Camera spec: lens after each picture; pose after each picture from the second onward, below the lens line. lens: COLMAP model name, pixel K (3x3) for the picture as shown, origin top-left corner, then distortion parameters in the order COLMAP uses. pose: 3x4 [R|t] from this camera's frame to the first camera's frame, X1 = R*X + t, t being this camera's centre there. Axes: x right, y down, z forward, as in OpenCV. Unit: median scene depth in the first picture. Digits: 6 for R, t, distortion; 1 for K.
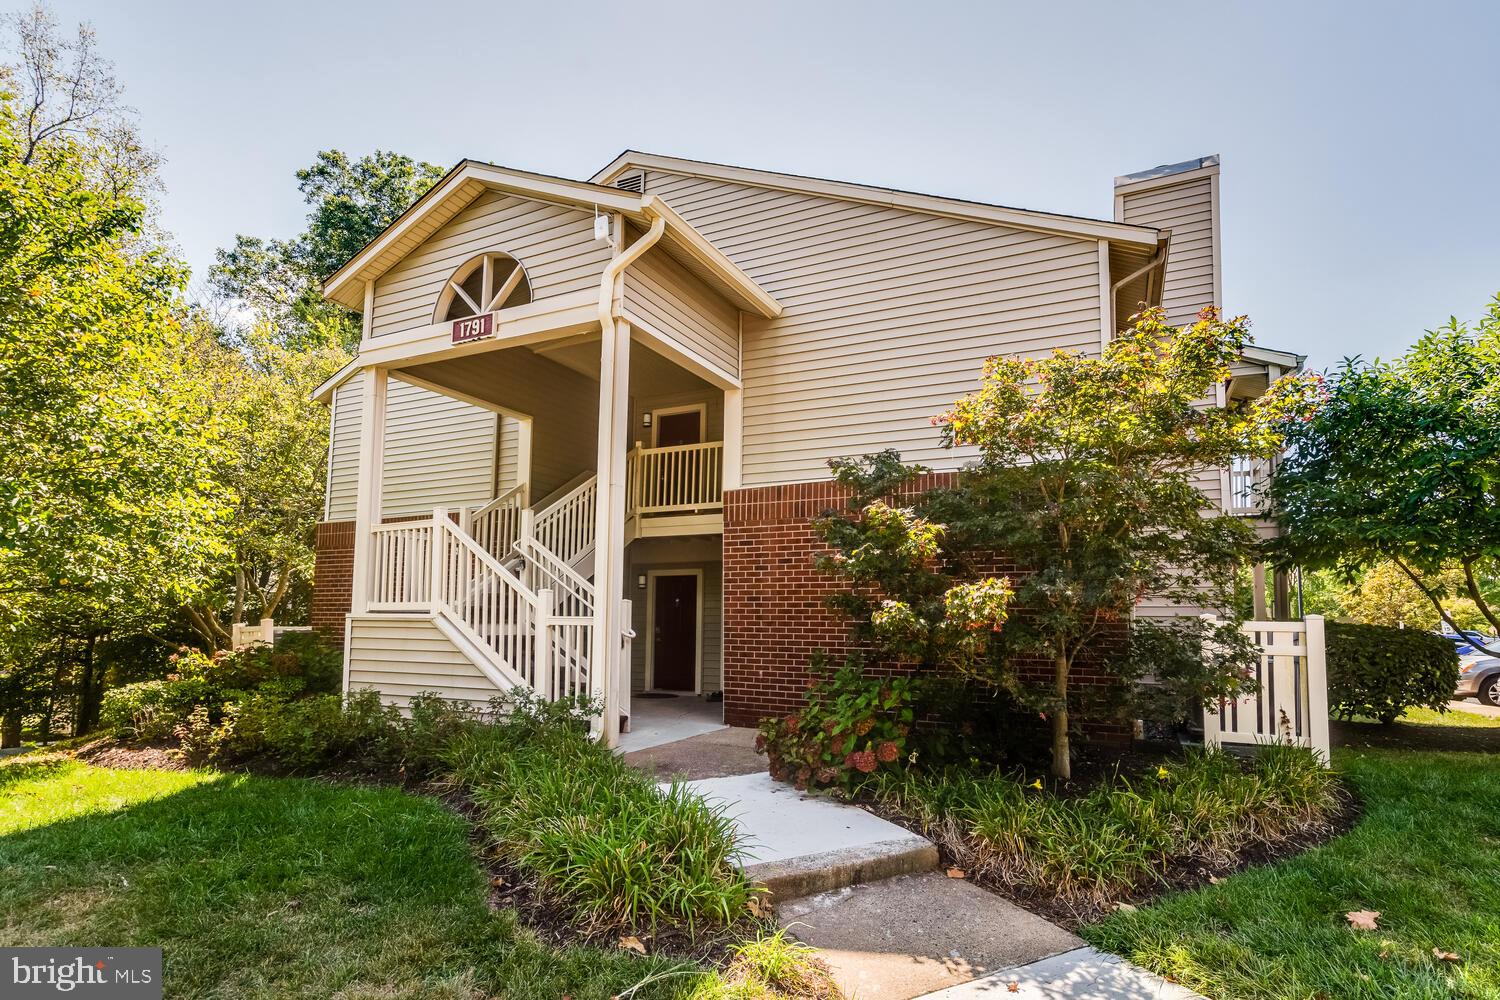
lens RADIAL K [[696.3, 0, 743.1], [0, 696.3, 501.5], [0, 0, 1]] dist [-0.000129, 0.001669]
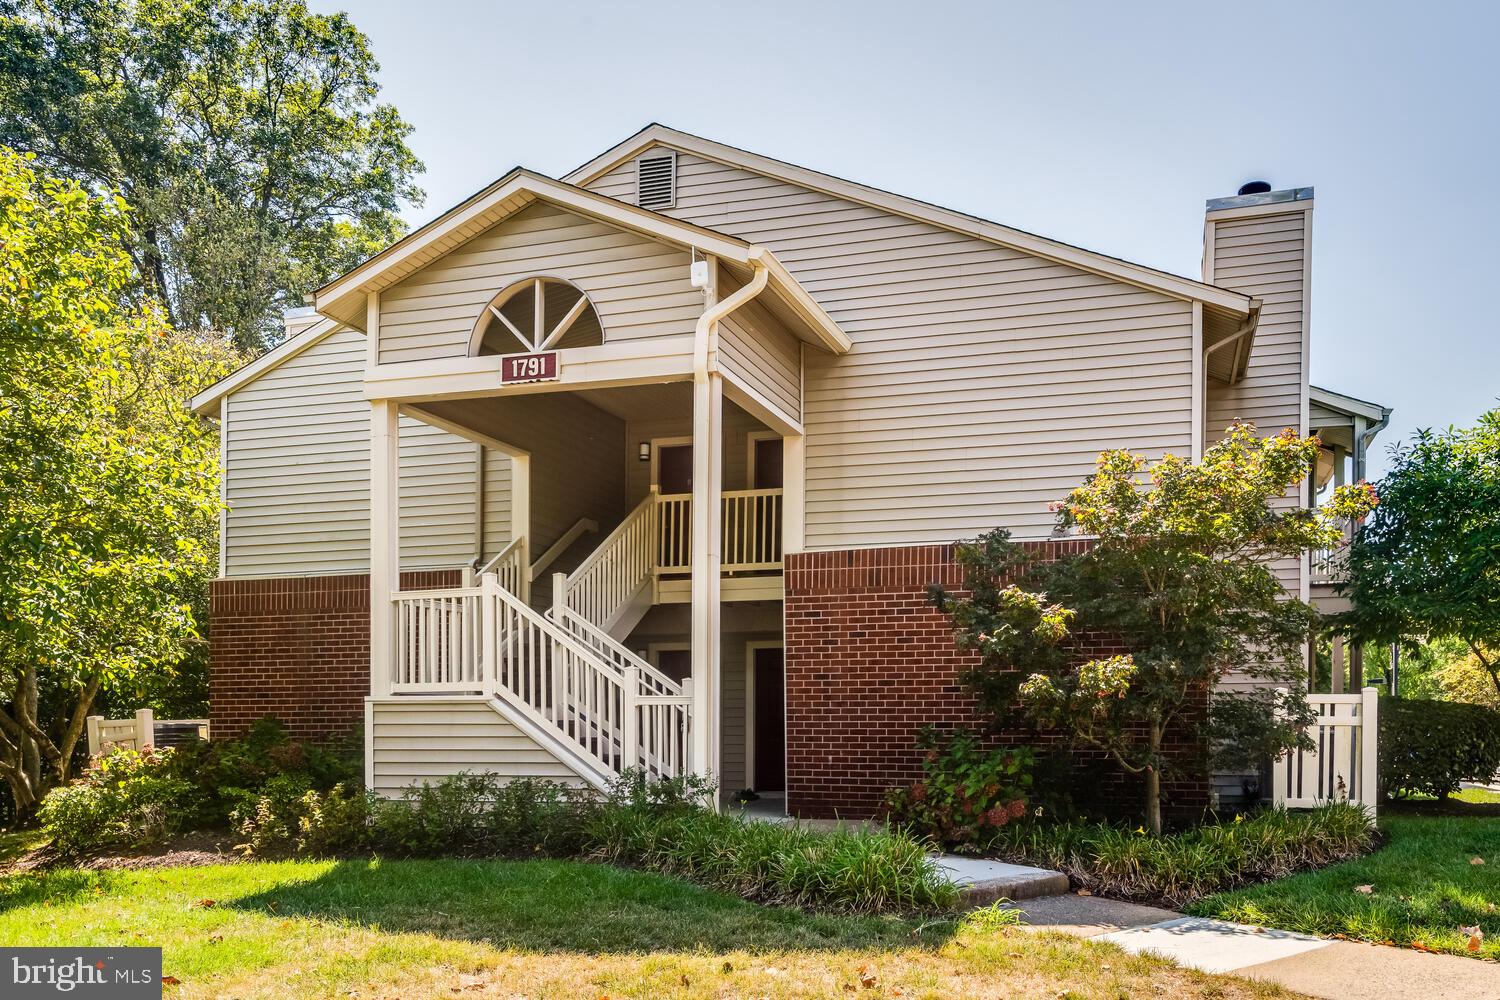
lens RADIAL K [[1360.7, 0, 750.0], [0, 1360.7, 562.7], [0, 0, 1]] dist [0.032291, -0.000180]
pose [[0.979092, 0.011034, 0.203119, -0.475181], [-0.020632, 0.998765, 0.045194, -0.091563], [-0.202369, -0.048440, 0.978111, -0.749583]]
